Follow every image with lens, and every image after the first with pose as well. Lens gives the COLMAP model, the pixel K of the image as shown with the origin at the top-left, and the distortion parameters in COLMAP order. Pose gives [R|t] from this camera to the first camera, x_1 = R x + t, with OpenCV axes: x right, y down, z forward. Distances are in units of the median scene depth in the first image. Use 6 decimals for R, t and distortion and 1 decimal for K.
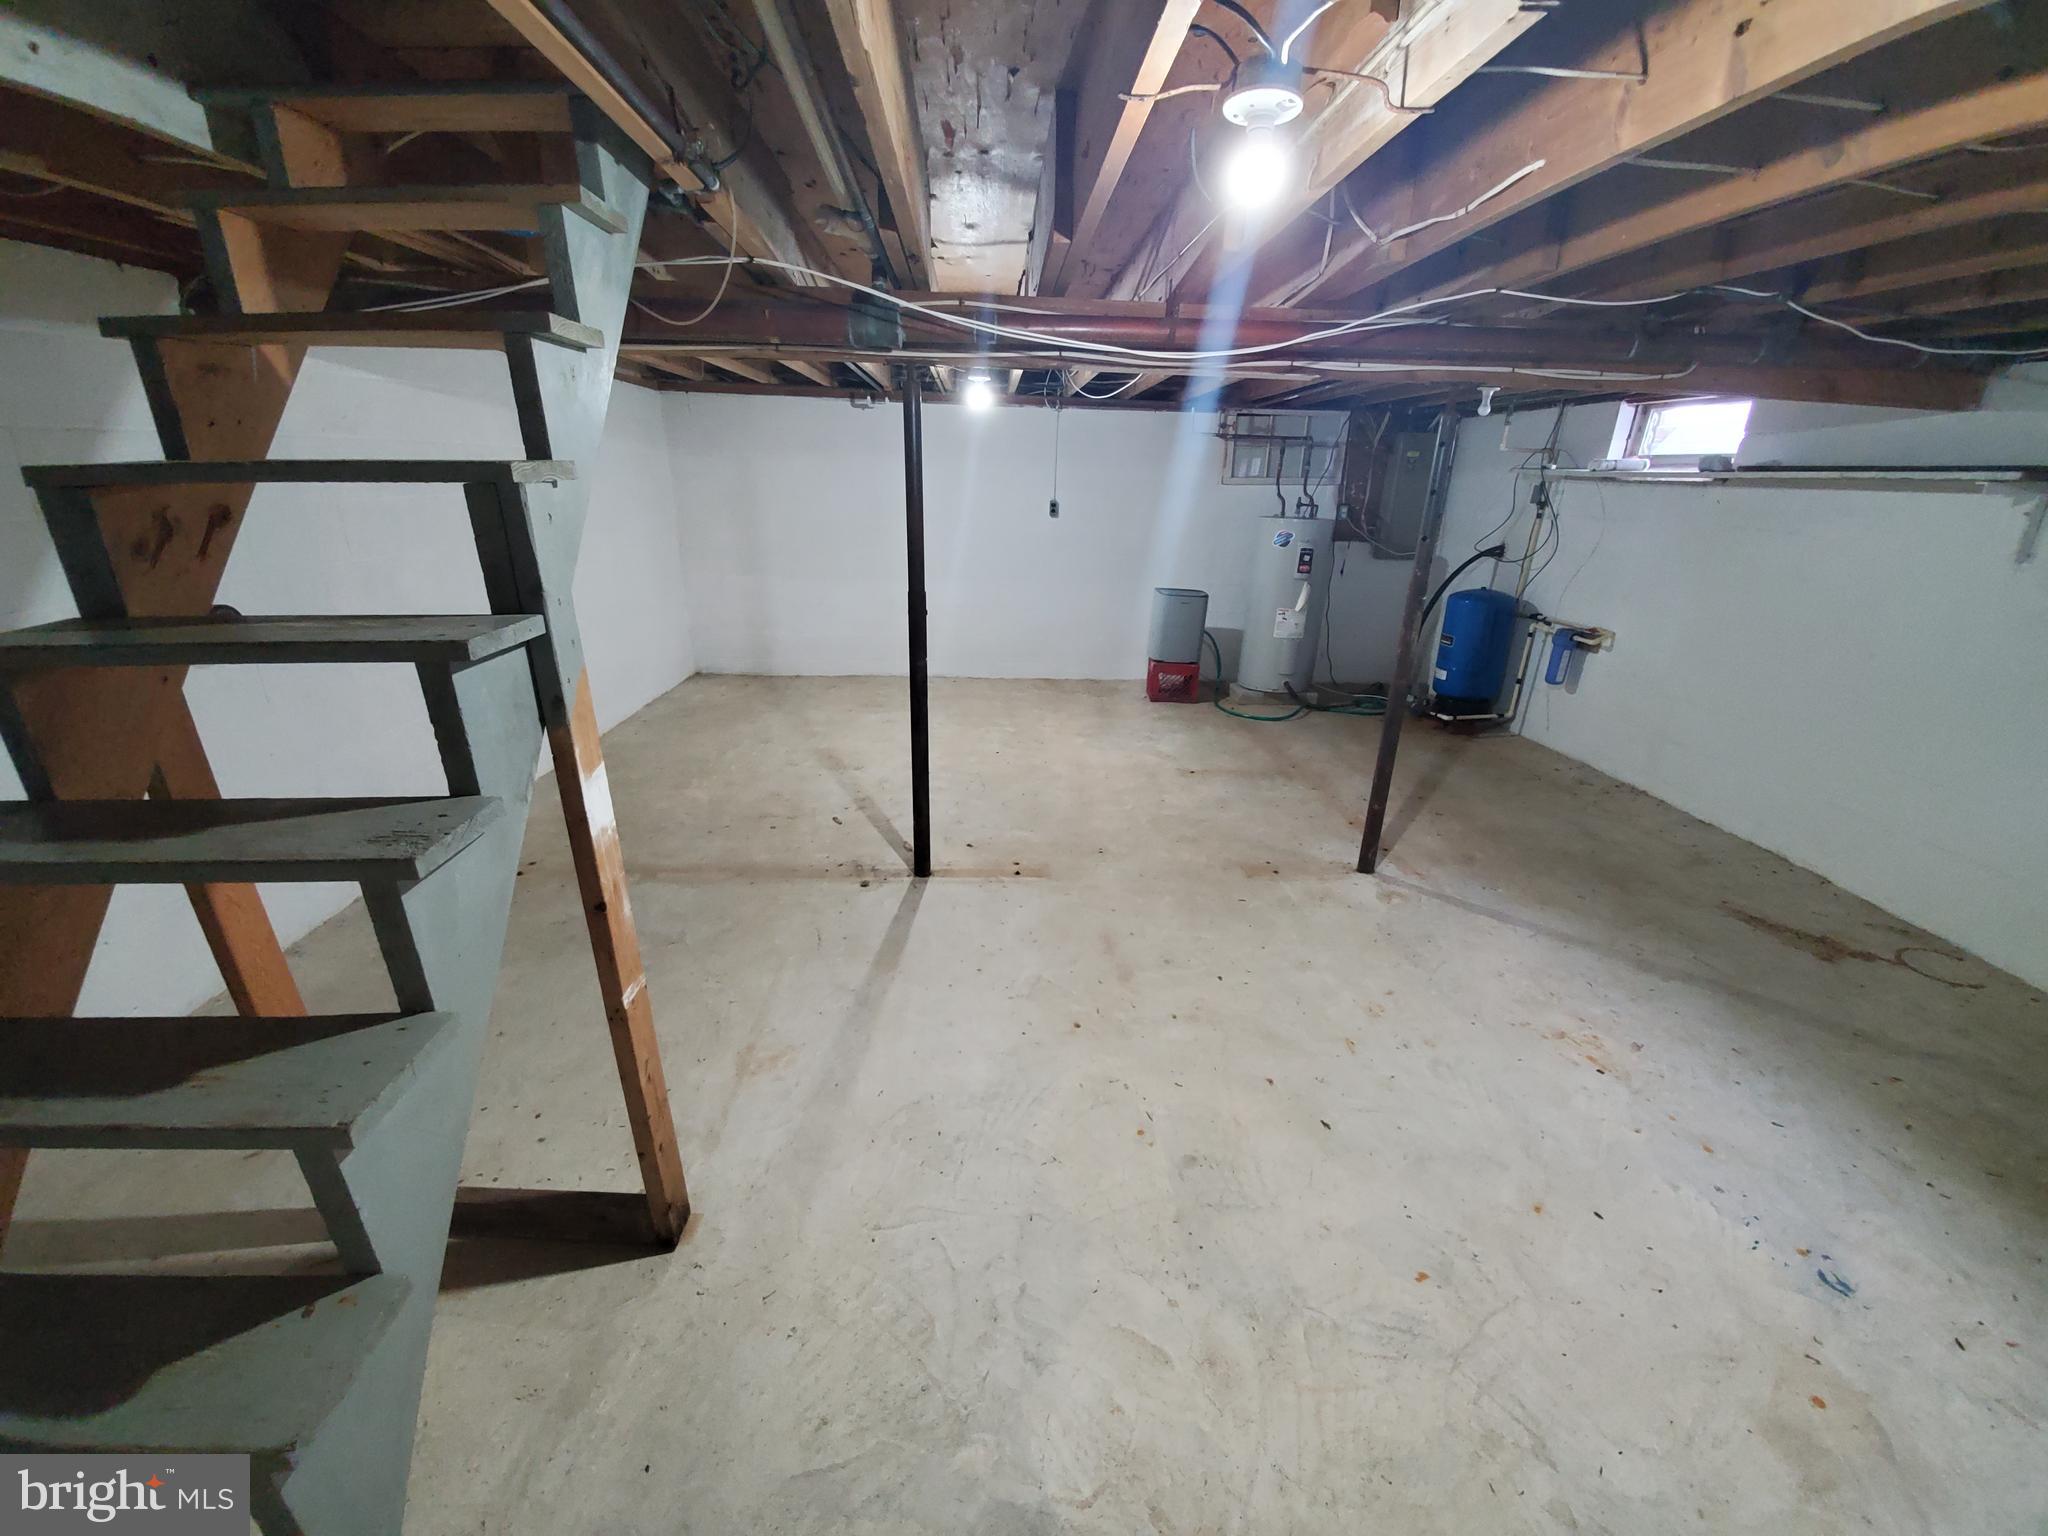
lens RADIAL K [[812.9, 0, 1028.0], [0, 812.9, 792.1], [0, 0, 1]] dist [0.014728, -0.017513]
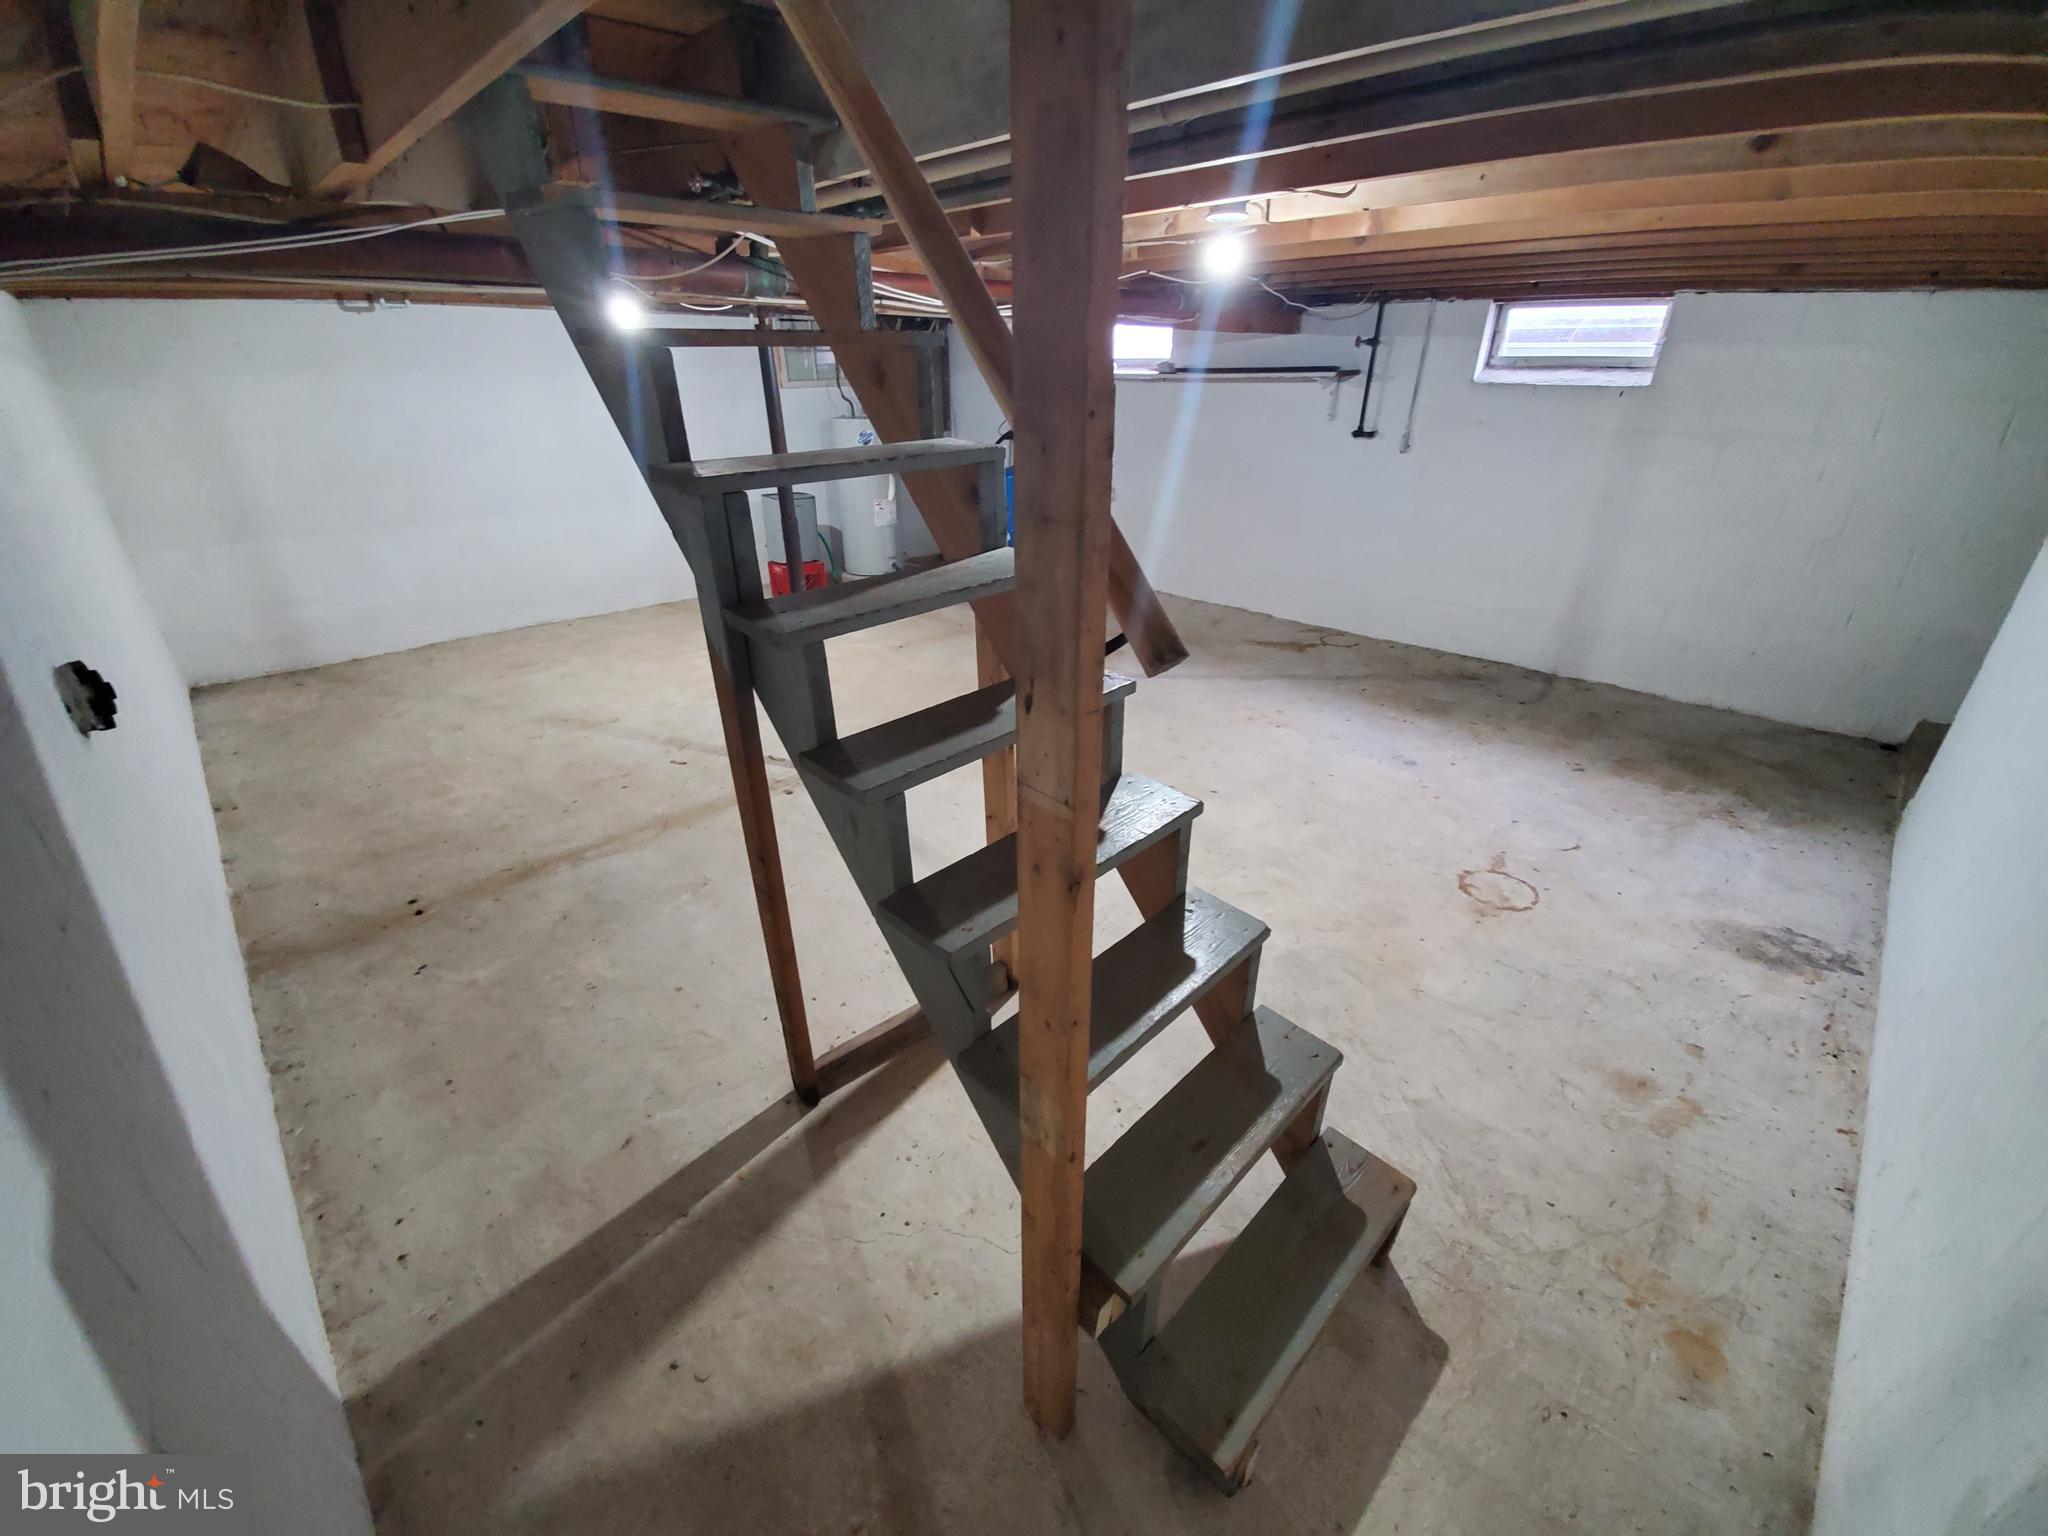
lens RADIAL K [[812.9, 0, 1028.0], [0, 812.9, 792.1], [0, 0, 1]] dist [0.014728, -0.017513]
pose [[0.743190, -0.329266, 0.582454, -0.677275], [0.256185, 0.944226, 0.206896, -0.036628], [-0.618092, -0.004547, 0.786093, -0.084809]]
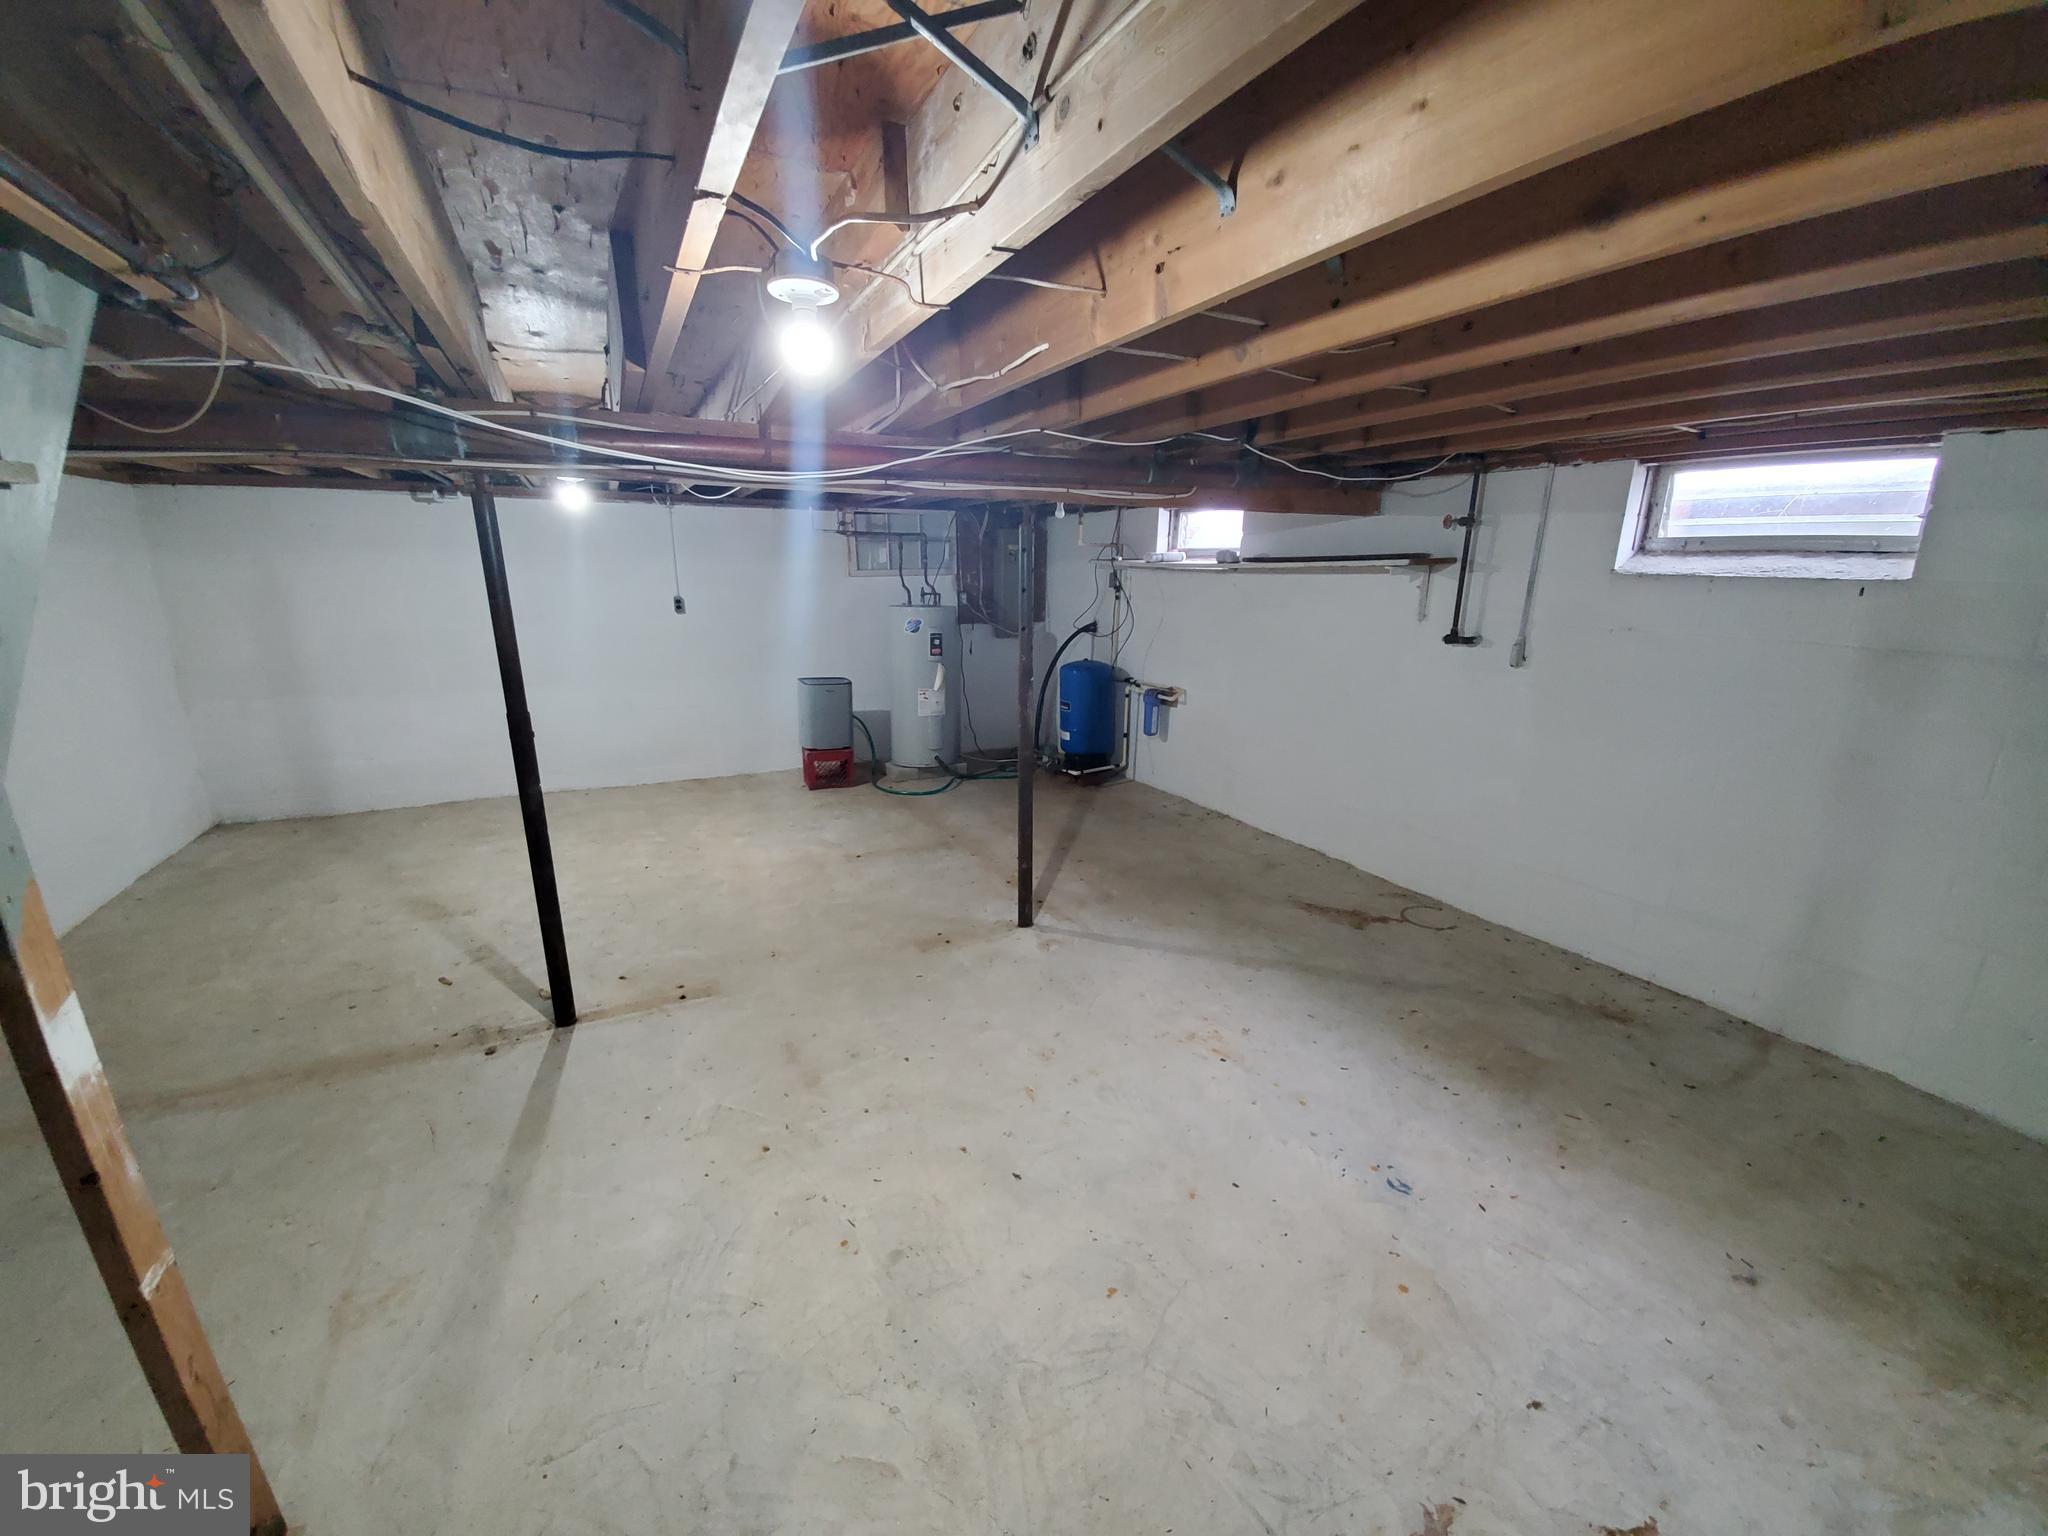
lens RADIAL K [[812.9, 0, 1028.0], [0, 812.9, 792.1], [0, 0, 1]] dist [0.014728, -0.017513]
pose [[0.913679, -0.124580, 0.386872, 0.019181], [0.159302, 0.985472, -0.058884, -0.015701], [-0.373916, 0.115430, 0.920251, -0.031201]]
